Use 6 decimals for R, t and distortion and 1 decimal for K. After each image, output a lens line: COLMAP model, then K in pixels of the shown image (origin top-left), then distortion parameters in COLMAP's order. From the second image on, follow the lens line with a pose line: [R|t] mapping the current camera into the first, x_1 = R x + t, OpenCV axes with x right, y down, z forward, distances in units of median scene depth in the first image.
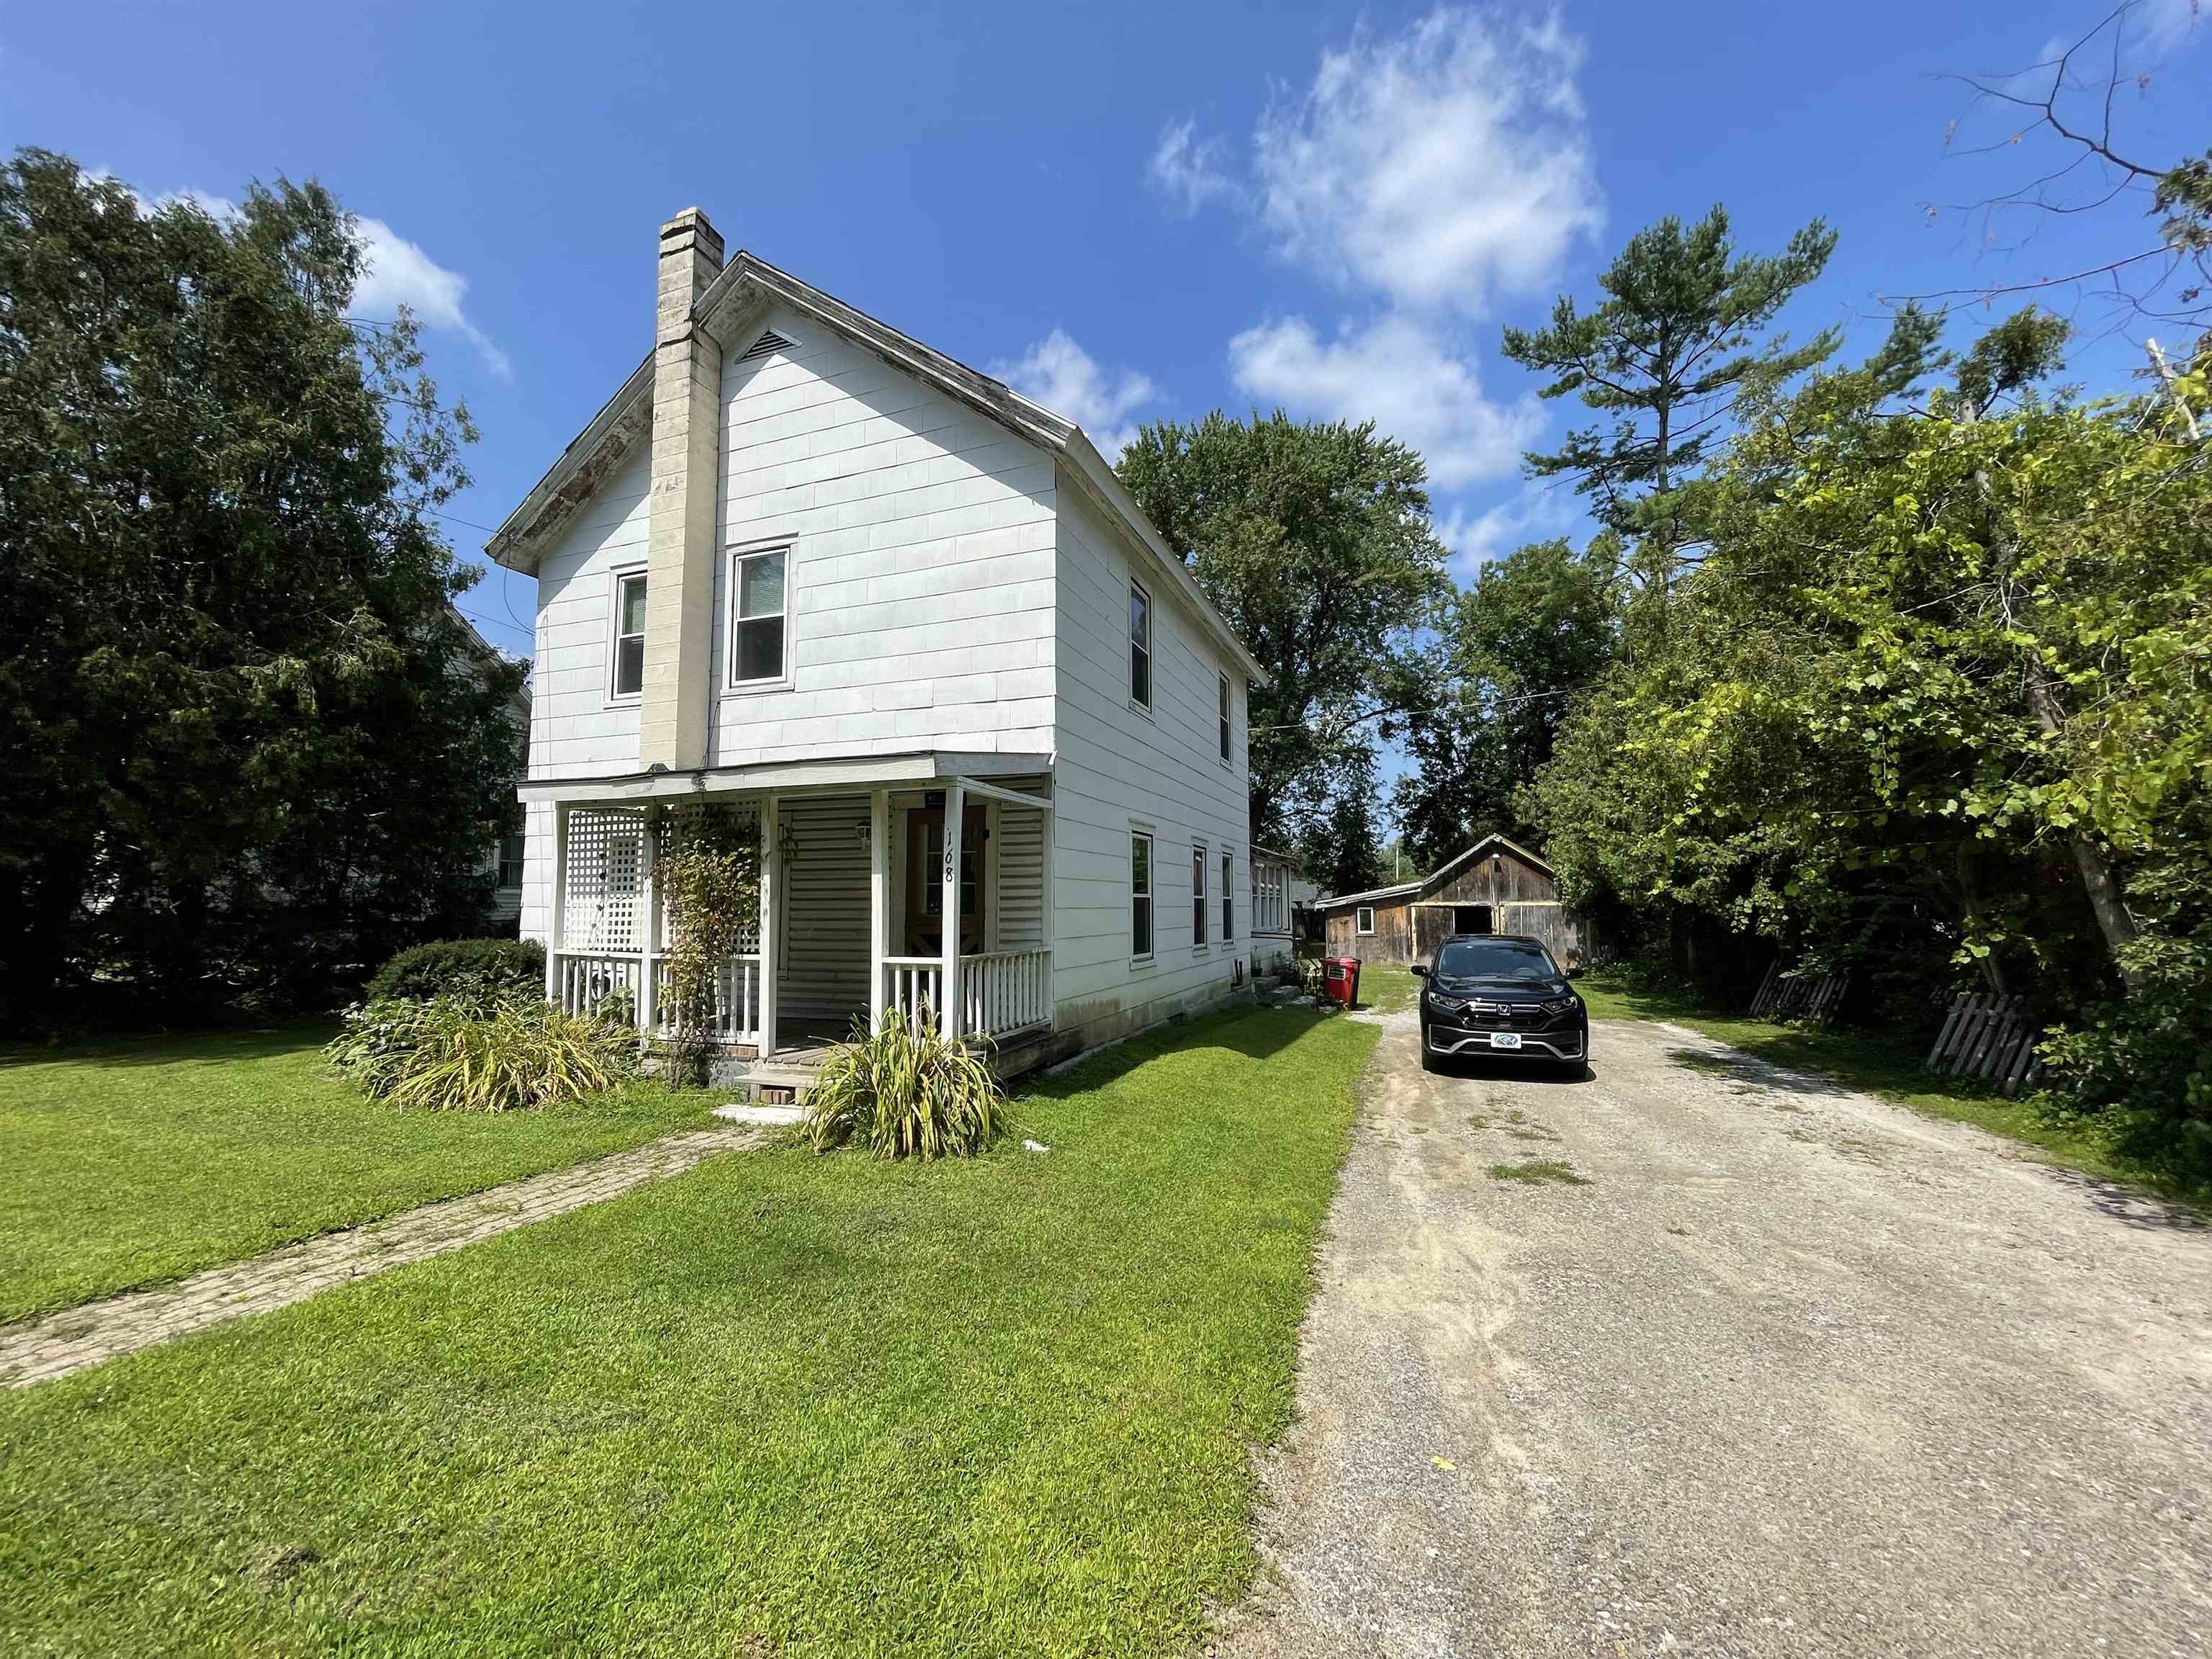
lens RADIAL K [[899.5, 0, 1097.6], [0, 899.5, 835.2], [0, 0, 1]] dist [-0.002927, 0.000678]
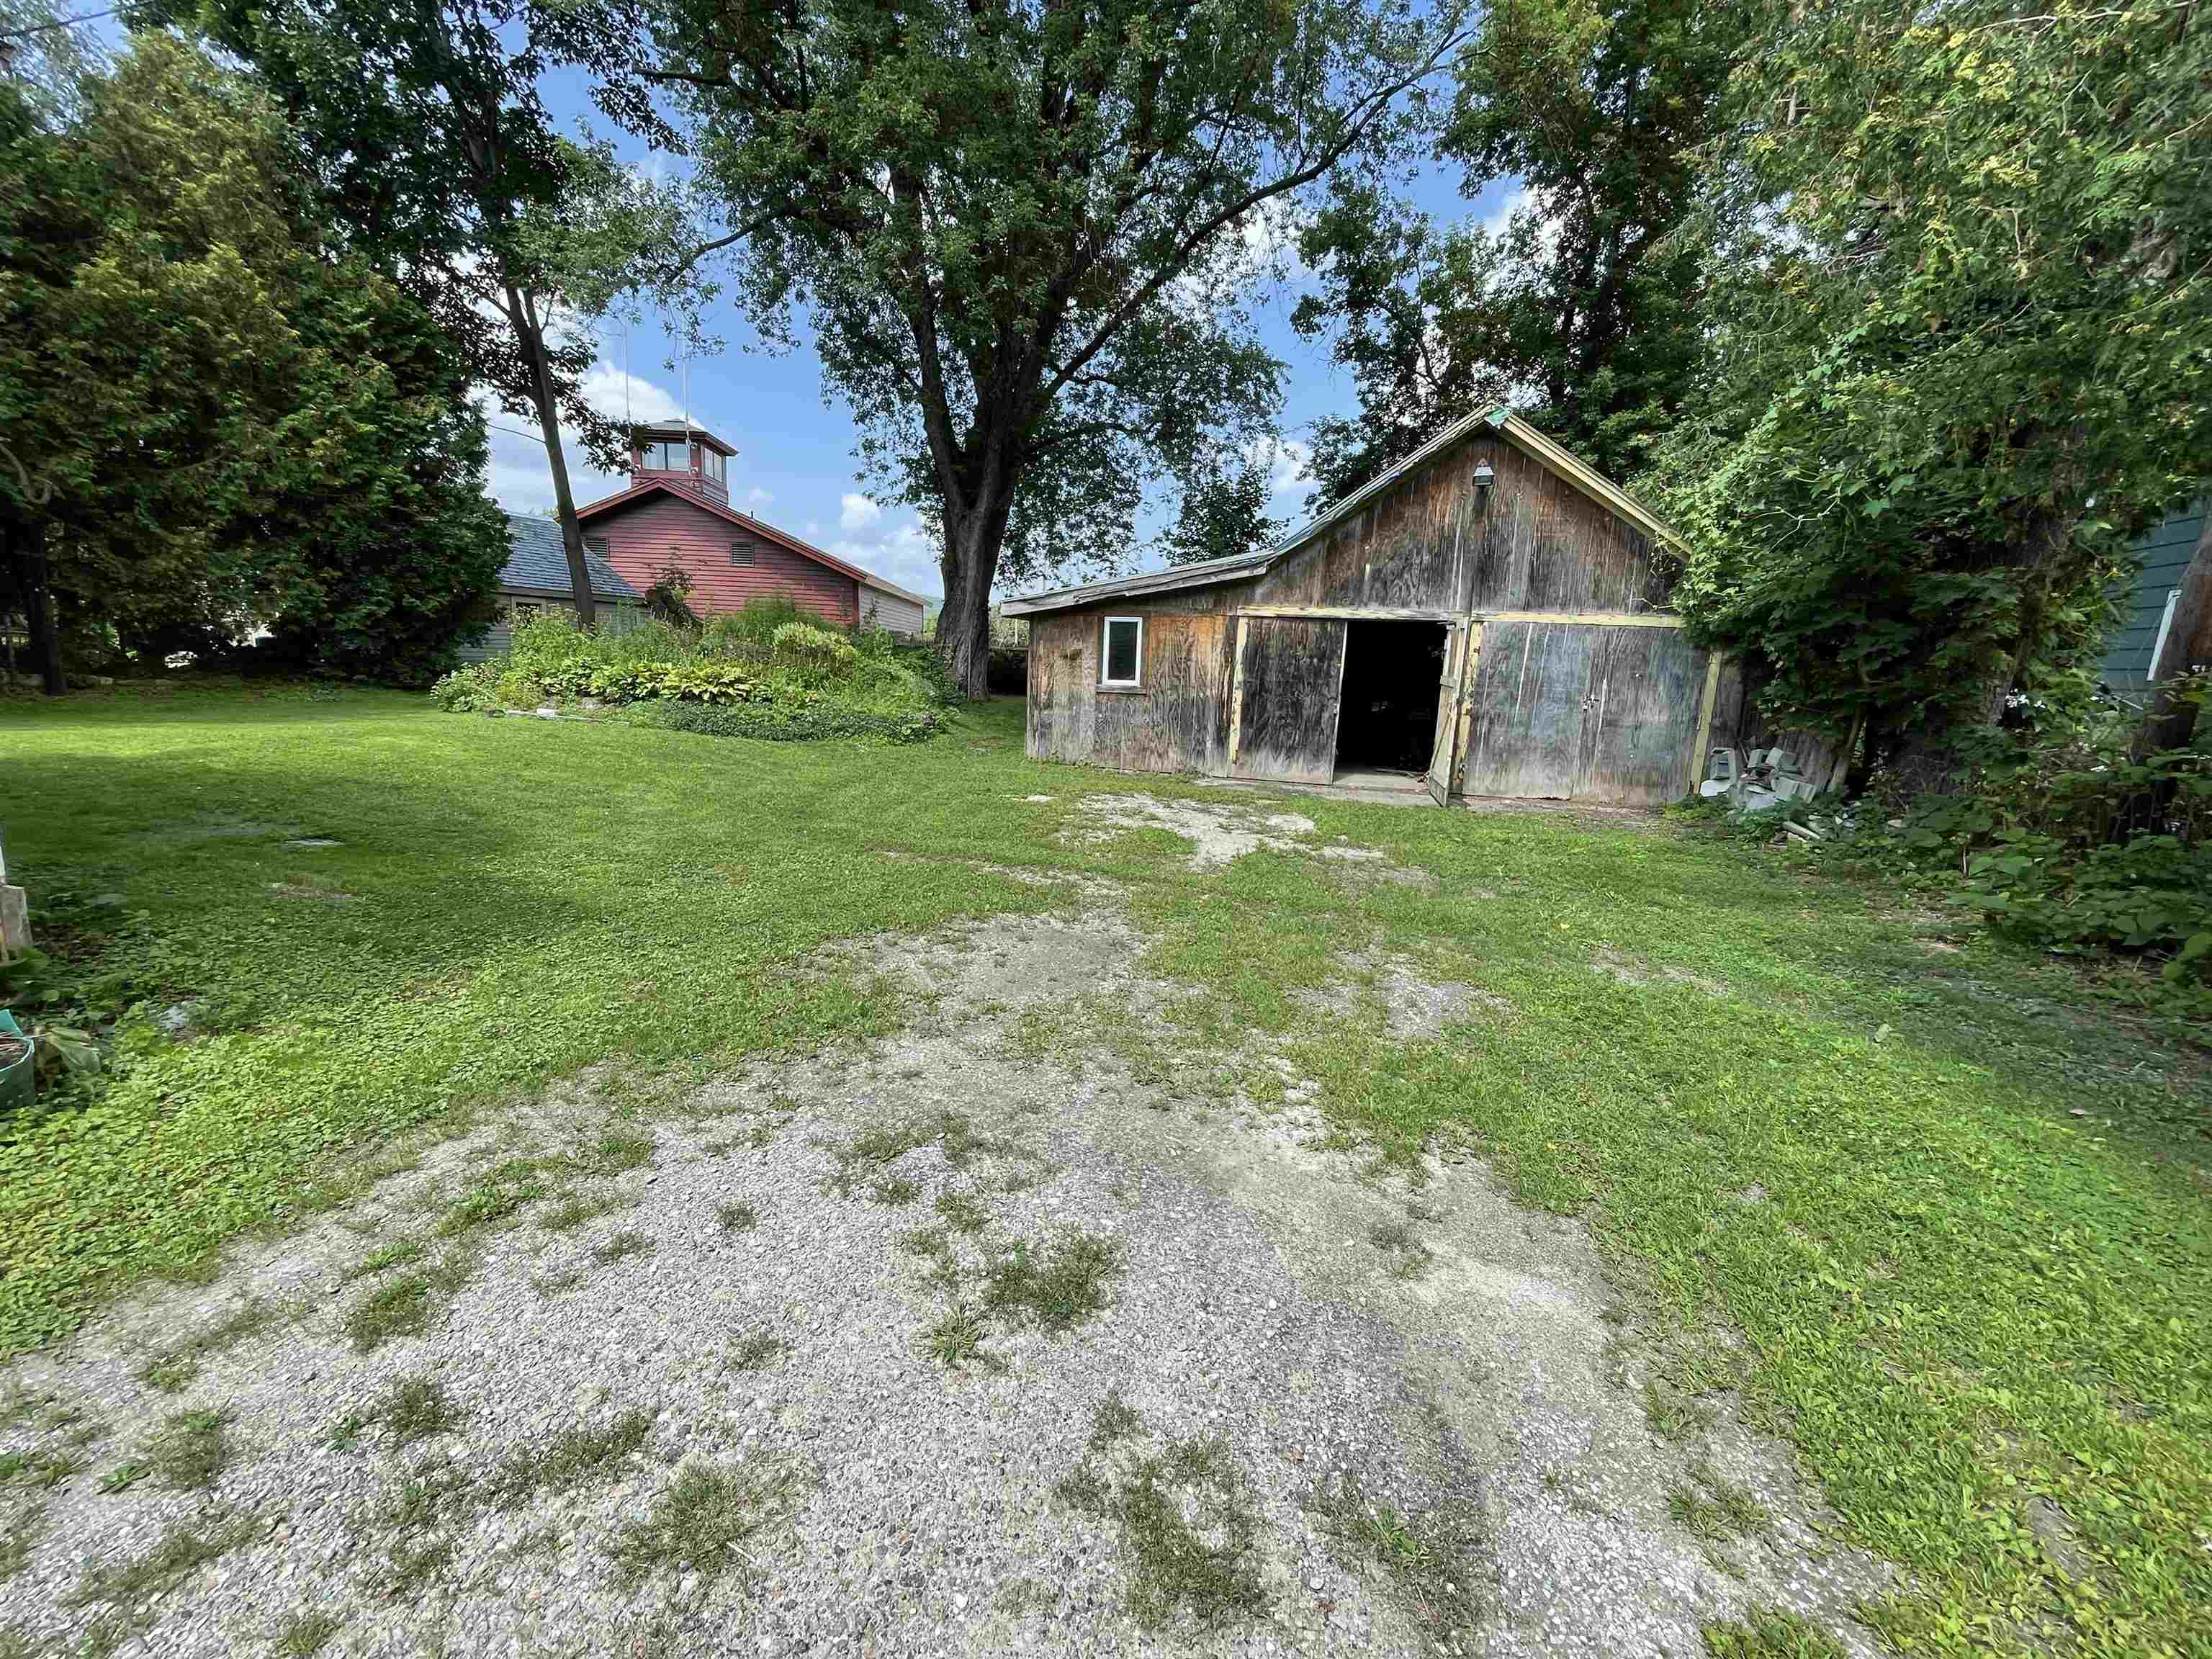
lens RADIAL K [[897.7, 0, 1095.9], [0, 897.7, 835.5], [0, 0, 1]] dist [-0.000836, 0.000459]
pose [[0.997986, 0.030789, 0.055459, 0.891004], [-0.044849, 0.960776, 0.273674, 0.218552], [-0.044857, -0.275610, 0.960222, 2.029290]]
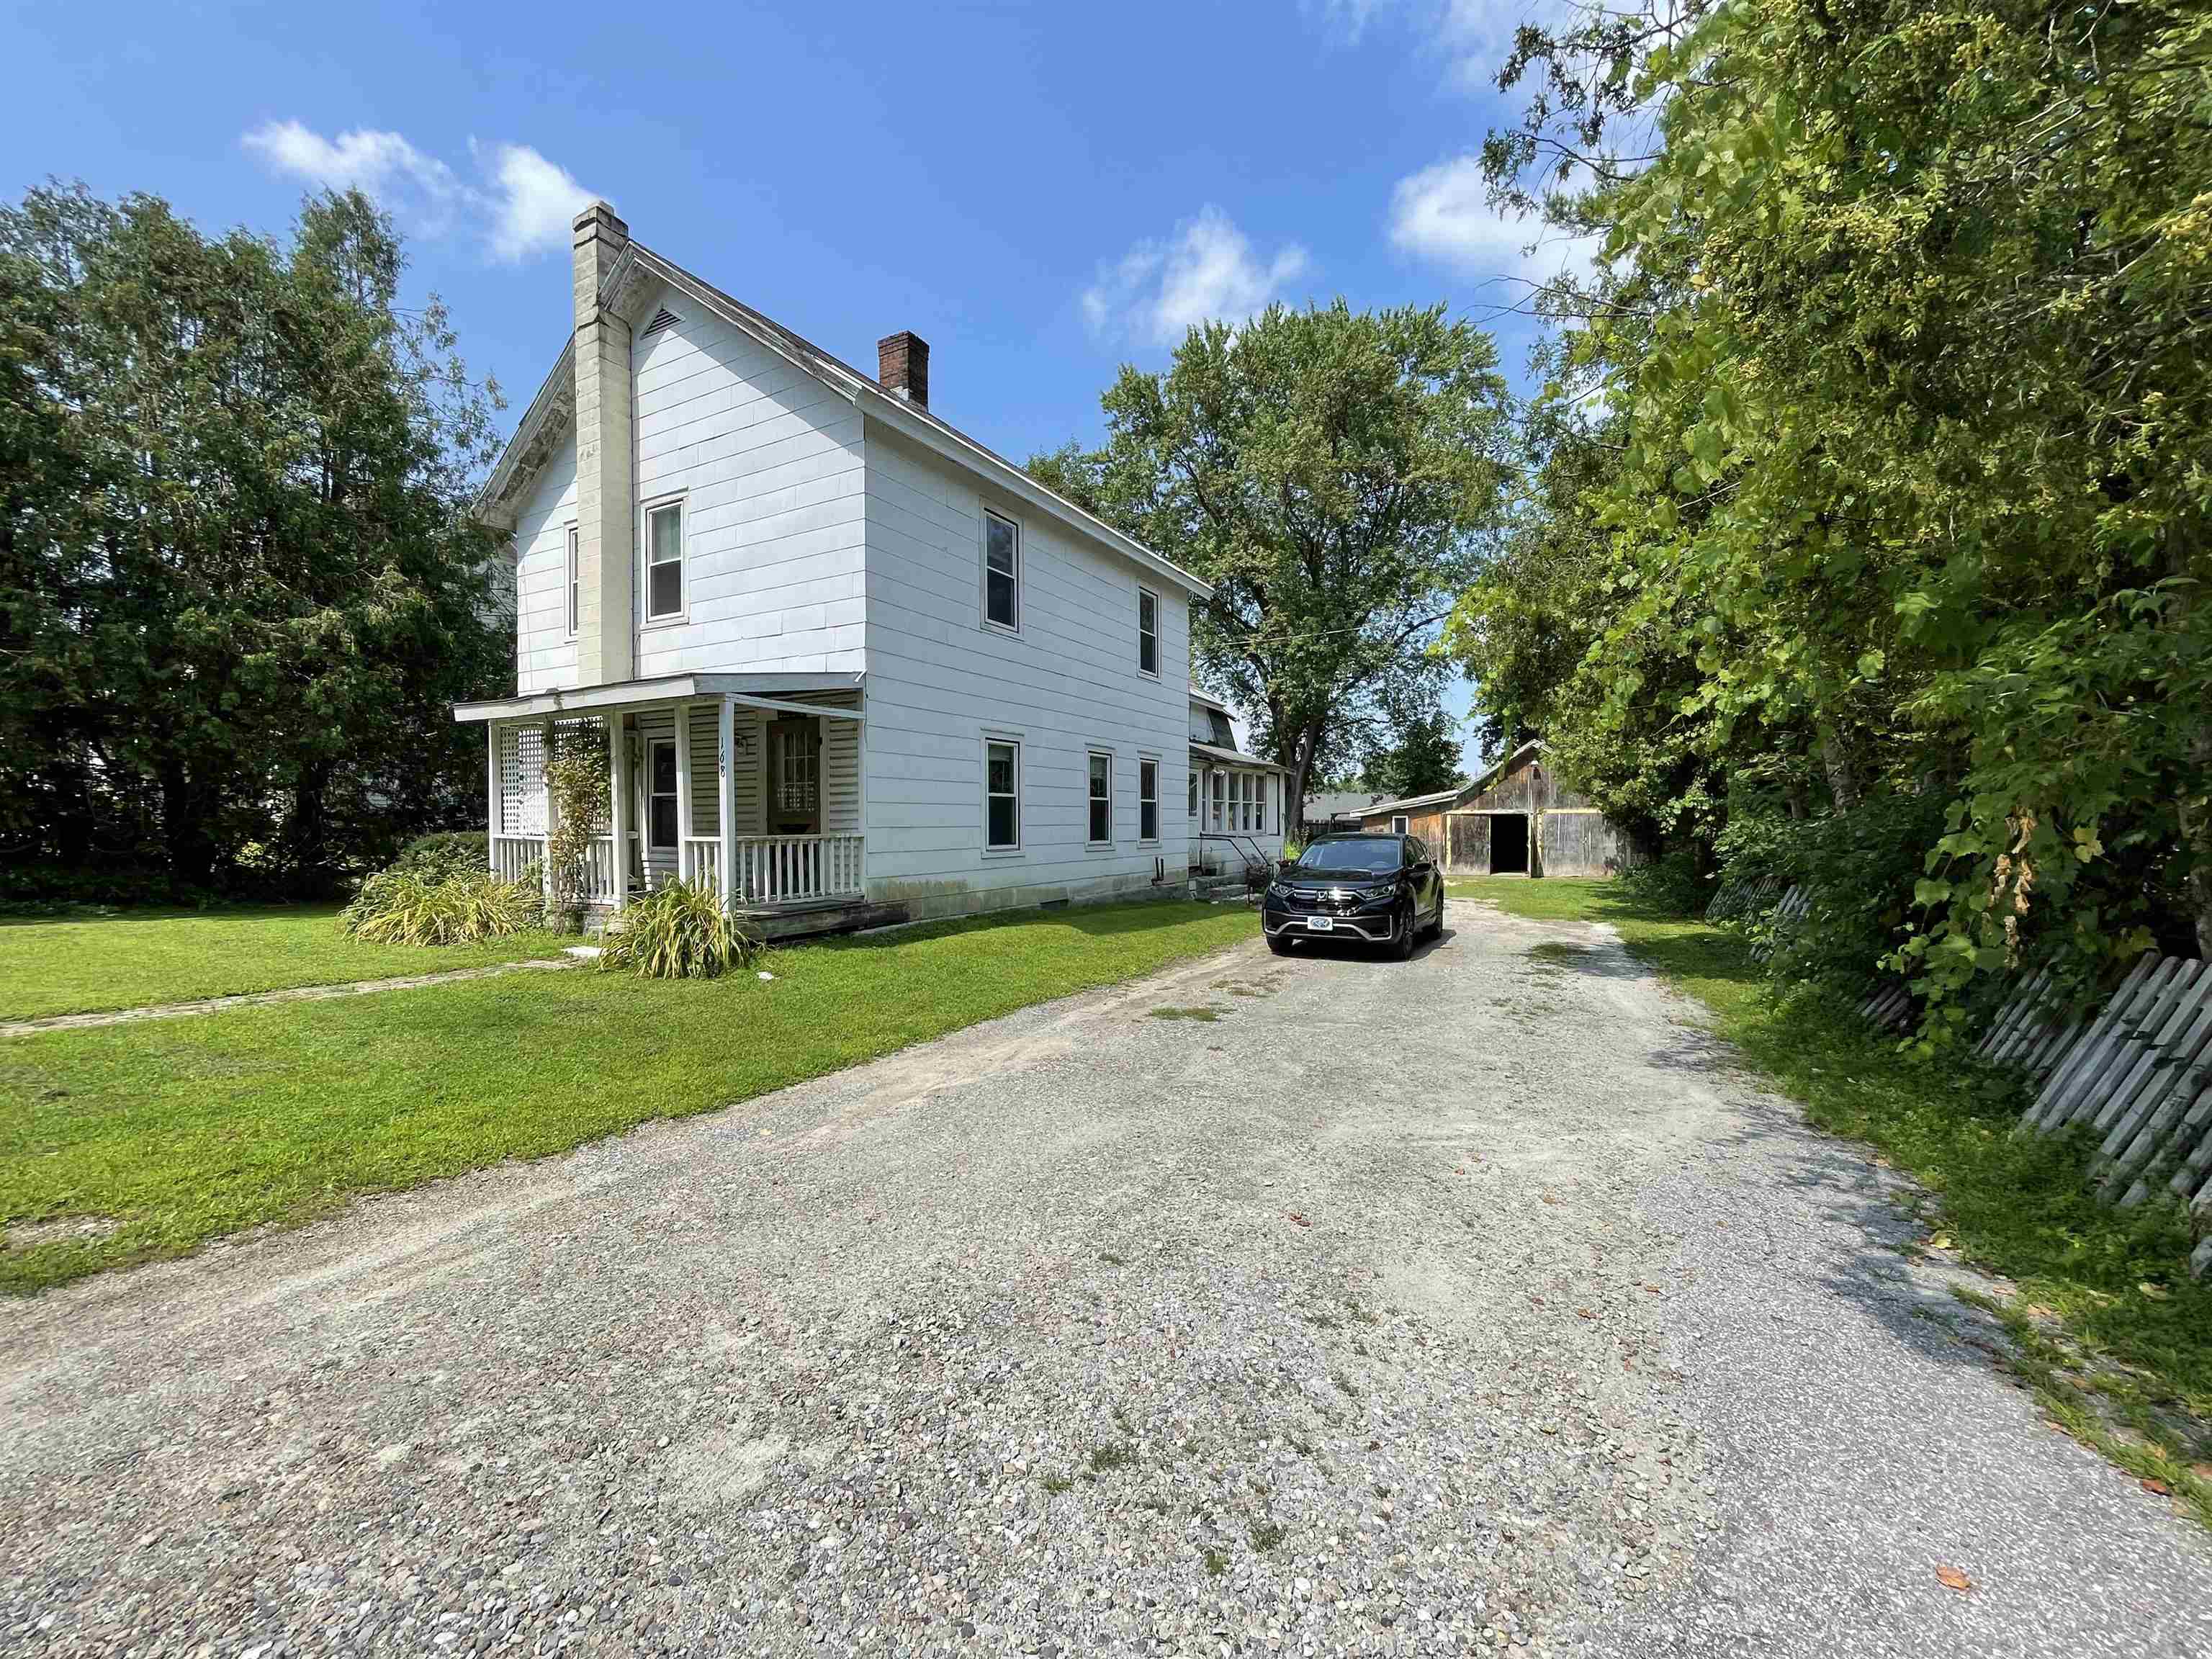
lens RADIAL K [[897.7, 0, 1095.9], [0, 897.7, 835.5], [0, 0, 1]] dist [-0.000836, 0.000459]
pose [[0.989387, 0.001196, -0.145299, 0.356085], [0.012514, 0.995549, 0.093406, 0.014663], [0.144765, -0.094233, 0.984969, -0.122534]]
